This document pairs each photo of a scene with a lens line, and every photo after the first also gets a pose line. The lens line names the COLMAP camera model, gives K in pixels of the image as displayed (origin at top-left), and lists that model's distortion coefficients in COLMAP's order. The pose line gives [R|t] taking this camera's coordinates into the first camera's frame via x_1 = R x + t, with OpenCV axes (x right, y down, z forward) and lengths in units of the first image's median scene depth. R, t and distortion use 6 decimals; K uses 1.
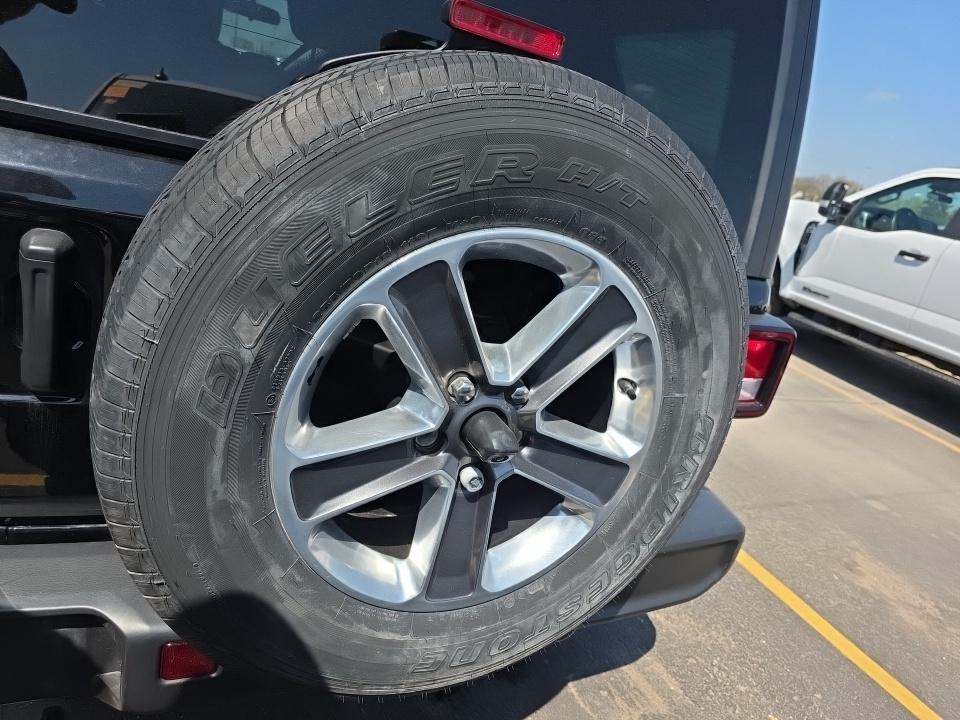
lens RADIAL K [[667.2, 0, 480.0], [0, 667.2, 360.0], [0, 0, 1]] dist [0.040177, -0.046238]
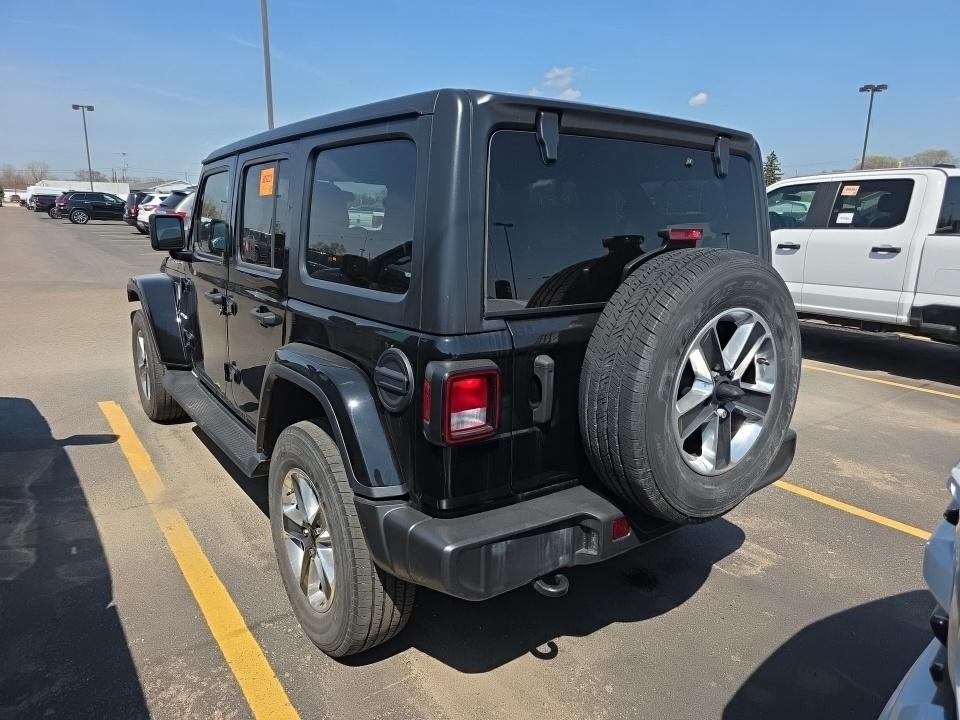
lens RADIAL K [[649.7, 0, 480.0], [0, 649.7, 360.0], [0, 0, 1]] dist [0.028779, -0.003956]
pose [[0.959348, -0.249913, 0.131133, -1.050851], [0.260281, 0.963084, -0.068730, -0.067299], [-0.109116, 0.100068, 0.988979, -1.179973]]
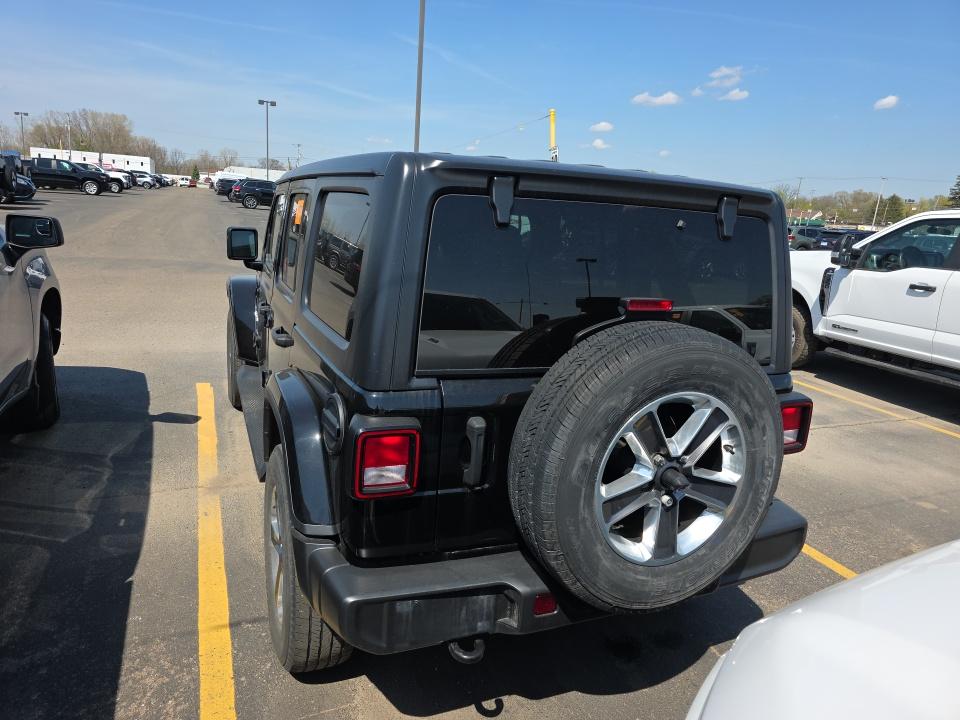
lens RADIAL K [[650.2, 0, 467.9], [0, 650.2, 348.9], [0, 0, 1]] dist [0.020924, -0.005298]
pose [[0.985475, -0.151473, -0.076783, -0.405262], [0.141252, 0.982108, -0.124545, -0.135309], [0.094275, 0.111890, 0.989239, -1.215374]]
